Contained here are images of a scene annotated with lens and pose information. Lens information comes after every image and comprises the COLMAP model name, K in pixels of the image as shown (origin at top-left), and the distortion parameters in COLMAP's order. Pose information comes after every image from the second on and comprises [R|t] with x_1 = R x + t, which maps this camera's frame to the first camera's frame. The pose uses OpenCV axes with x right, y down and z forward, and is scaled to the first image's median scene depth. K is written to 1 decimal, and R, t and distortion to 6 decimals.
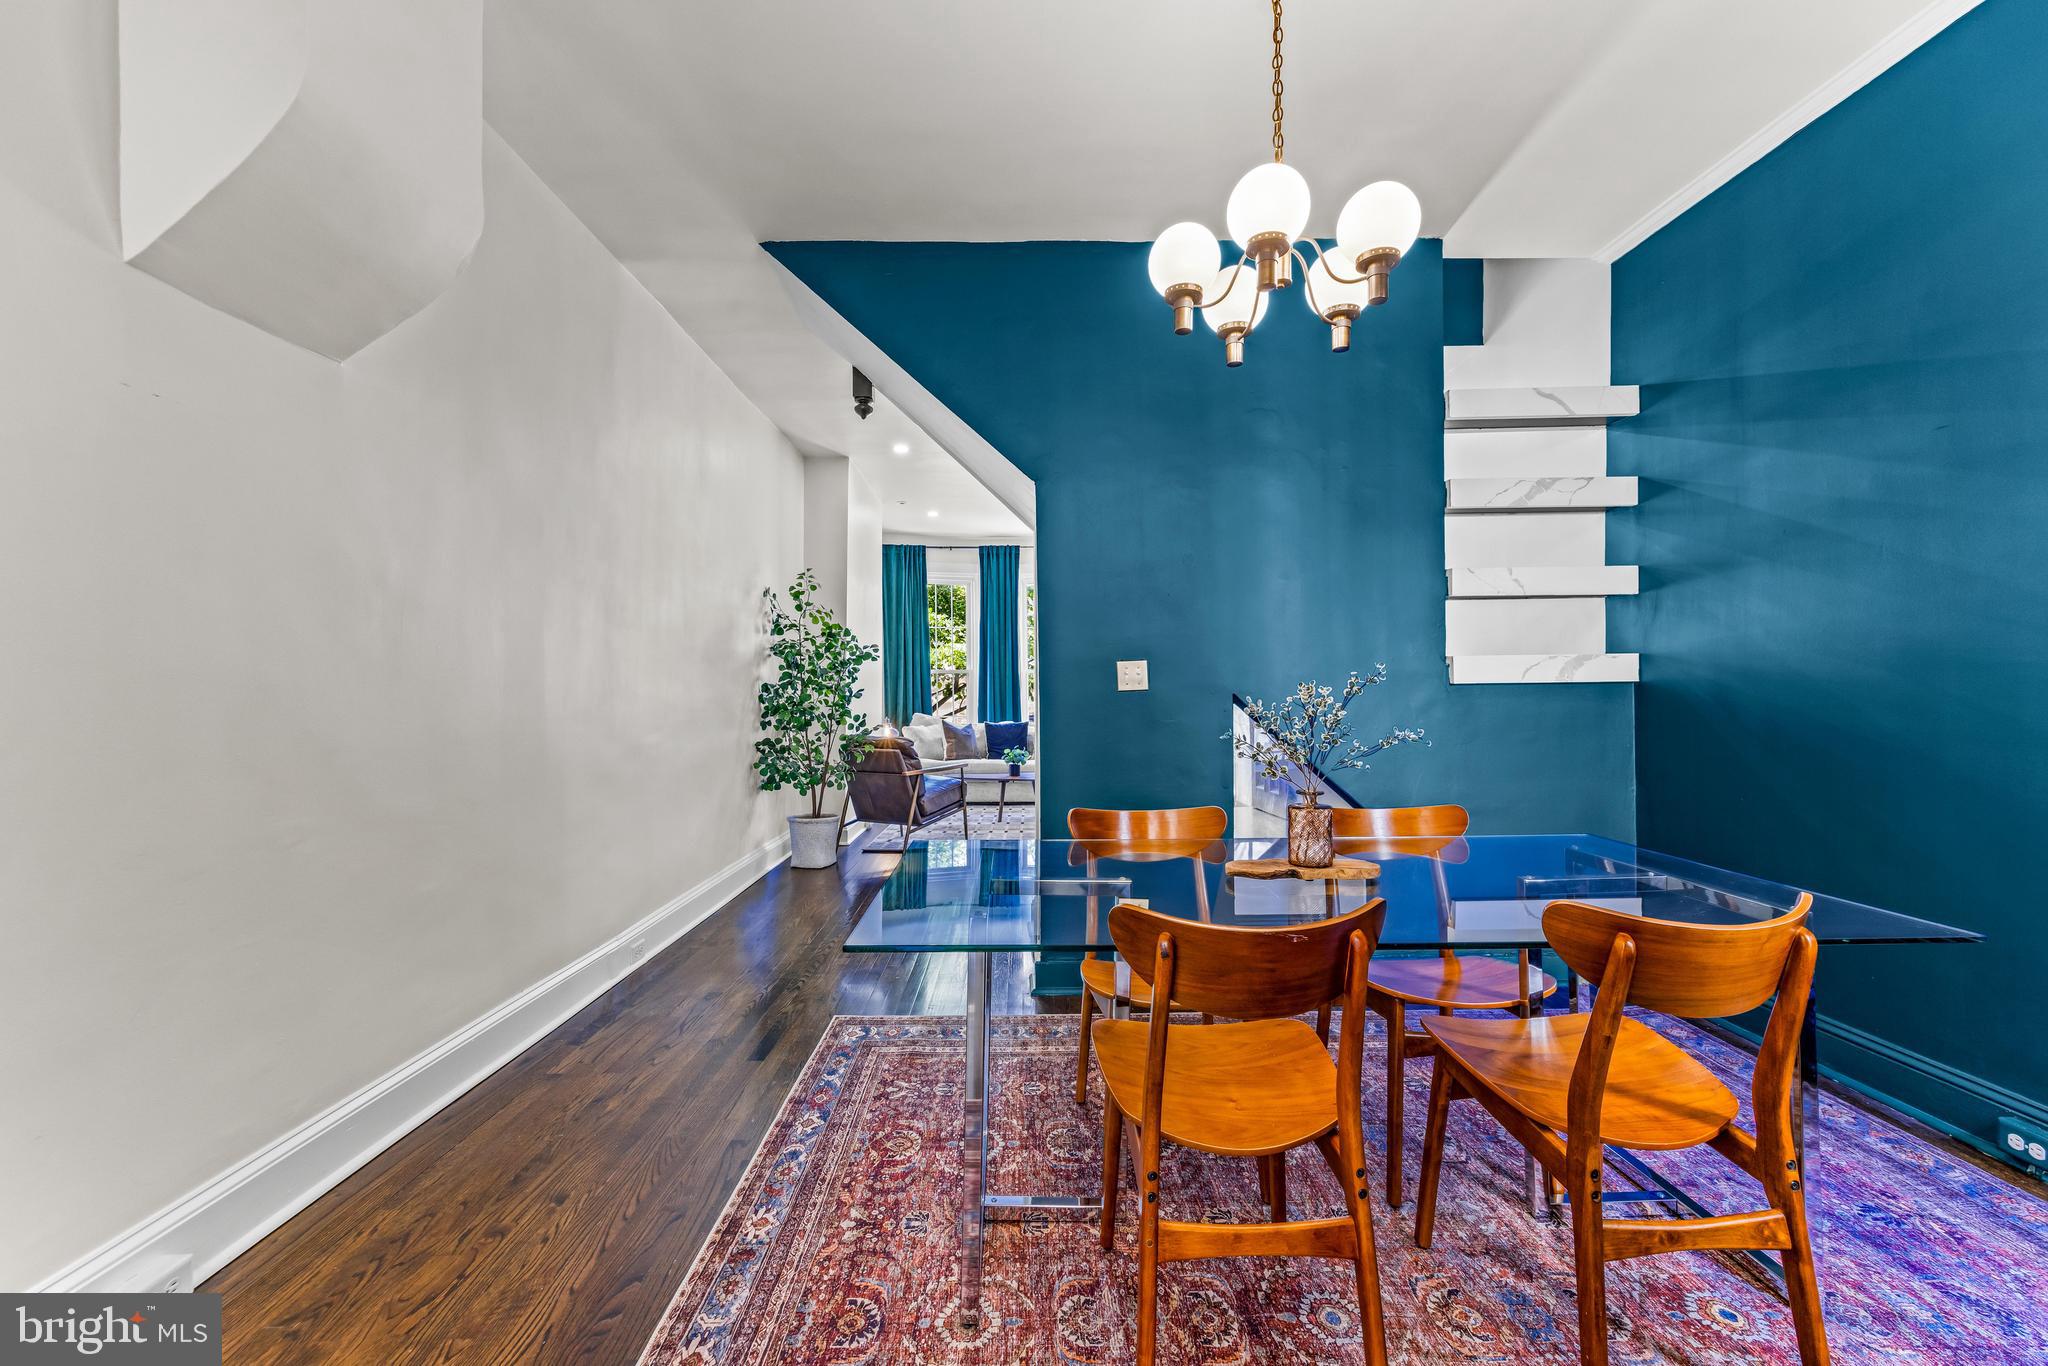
lens RADIAL K [[806.5, 0, 1016.4], [0, 806.5, 691.4], [0, 0, 1]] dist [-0.004156, -0.000249]
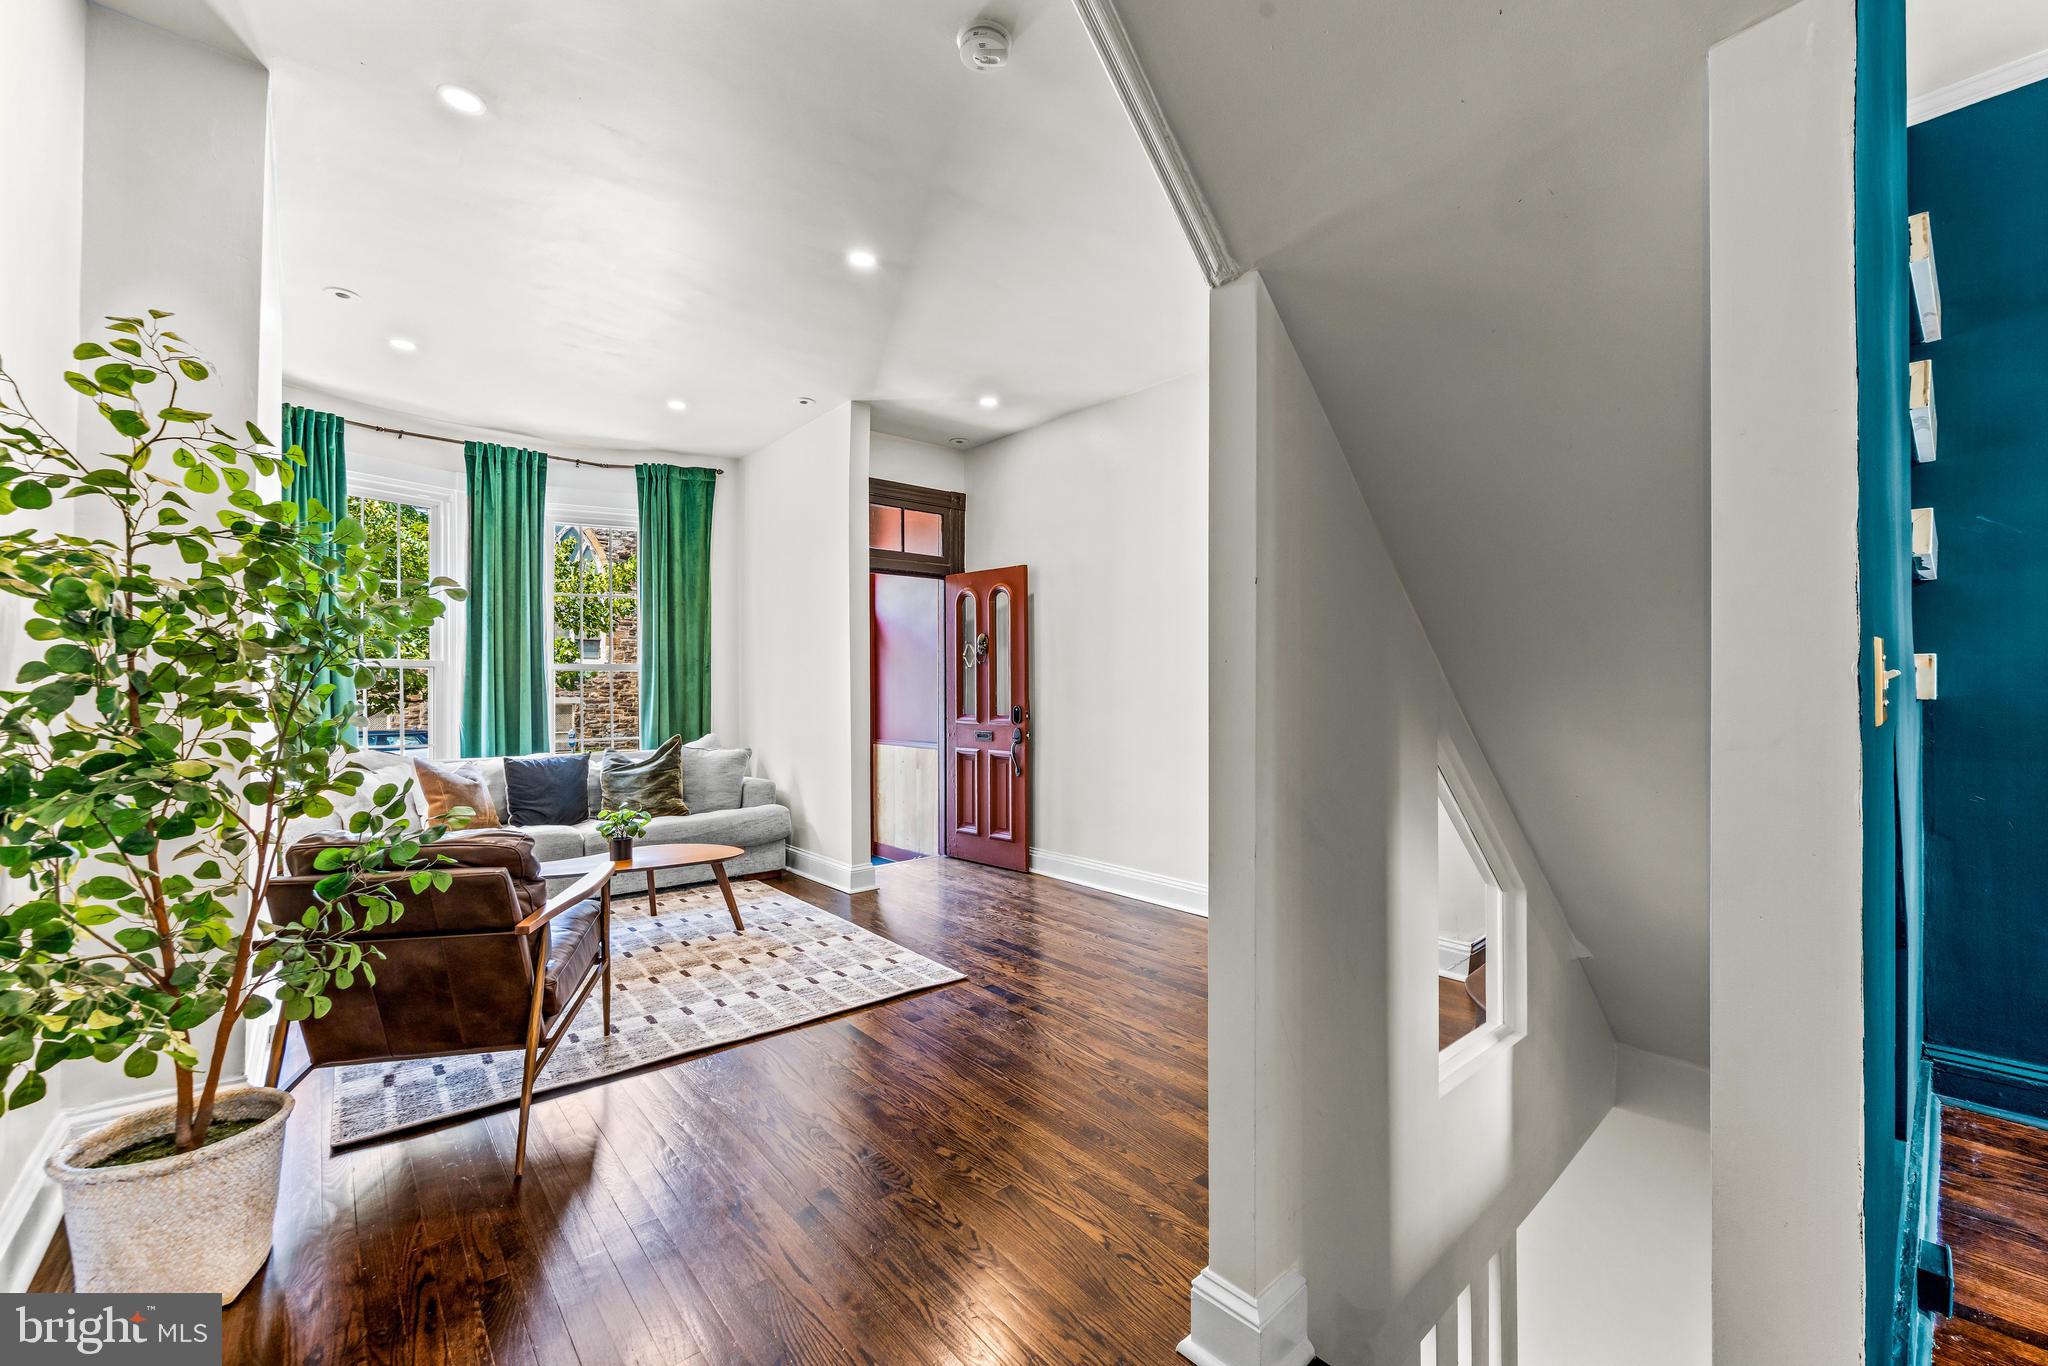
lens RADIAL K [[806.5, 0, 1022.2], [0, 806.5, 689.9], [0, 0, 1]] dist [-0.004156, -0.000249]
pose [[0.751420, 0.004825, 0.659806, -0.216480], [-0.000457, 0.999977, -0.006792, -0.007461], [-0.659824, 0.004802, 0.751405, 0.572712]]
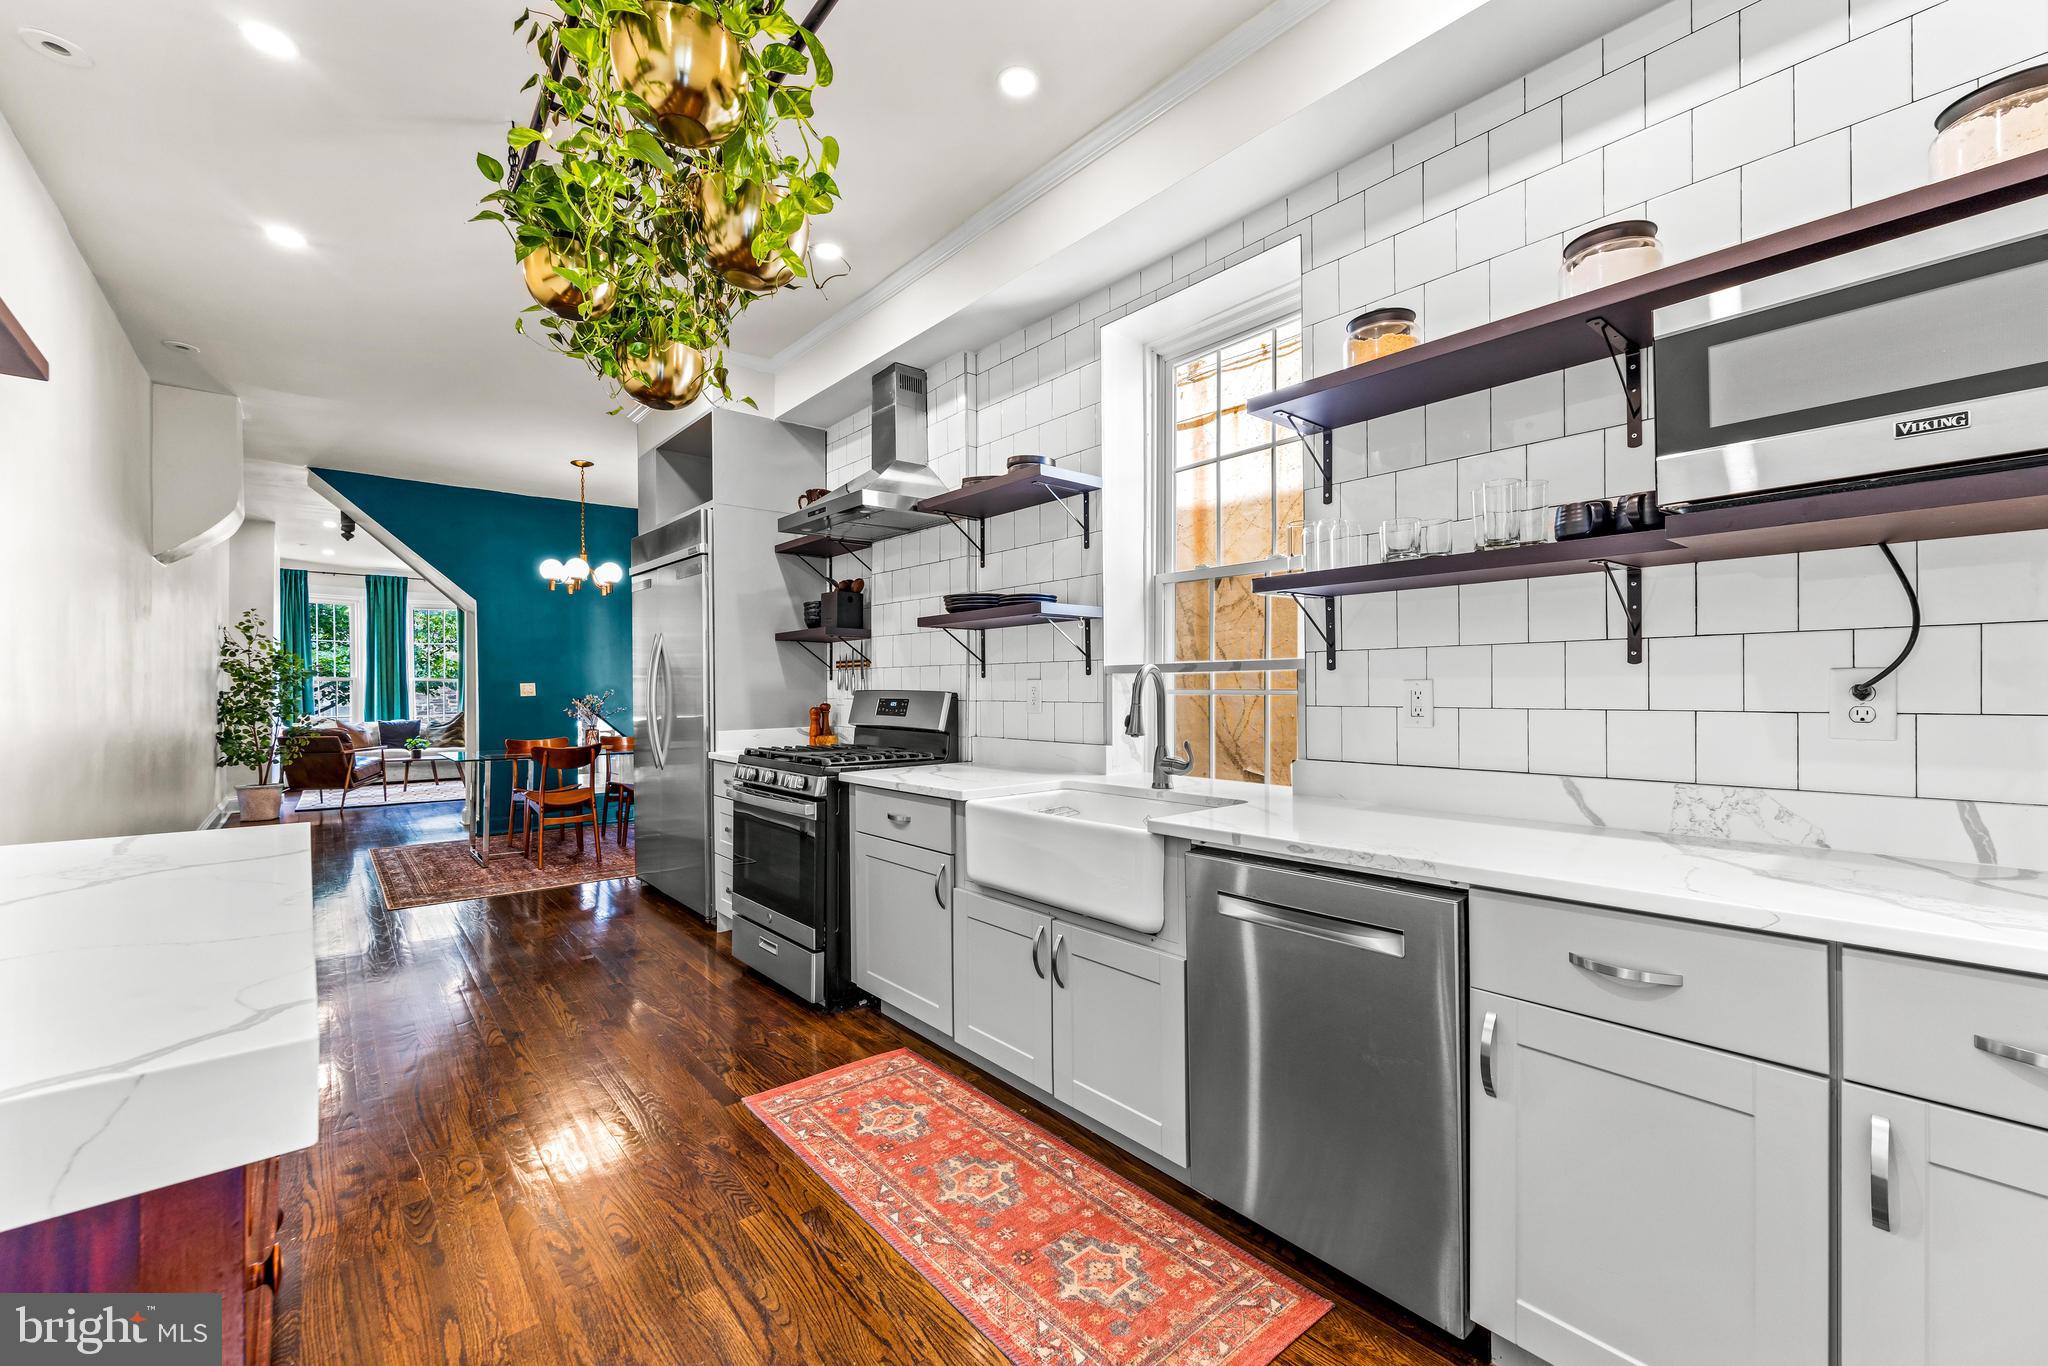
lens RADIAL K [[806.5, 0, 1023.9], [0, 806.5, 694.4], [0, 0, 1]] dist [-0.004156, -0.000249]
pose [[0.750461, -0.002822, 0.660909, -0.179378], [0.002045, 0.999996, 0.001948, -0.004280], [-0.660912, -0.000110, 0.750463, -0.949925]]
